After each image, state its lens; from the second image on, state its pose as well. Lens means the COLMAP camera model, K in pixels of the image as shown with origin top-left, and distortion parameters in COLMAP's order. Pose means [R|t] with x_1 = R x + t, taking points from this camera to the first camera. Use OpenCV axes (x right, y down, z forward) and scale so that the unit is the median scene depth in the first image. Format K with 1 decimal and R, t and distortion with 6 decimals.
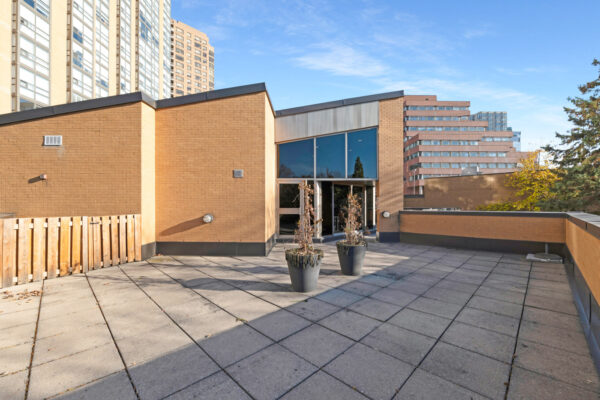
lens RADIAL K [[244.8, 0, 300.8], [0, 244.8, 204.3], [0, 0, 1]] dist [-0.008387, -0.004620]
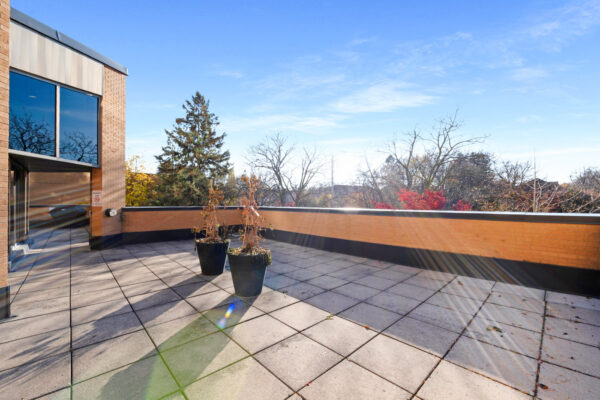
lens RADIAL K [[244.8, 0, 295.7], [0, 244.8, 203.4], [0, 0, 1]] dist [-0.008387, -0.004620]
pose [[0.048944, -0.002621, 0.998798, -0.432066], [-0.006428, 0.999975, 0.002939, 0.005333], [-0.998781, -0.006564, 0.048926, 0.382833]]
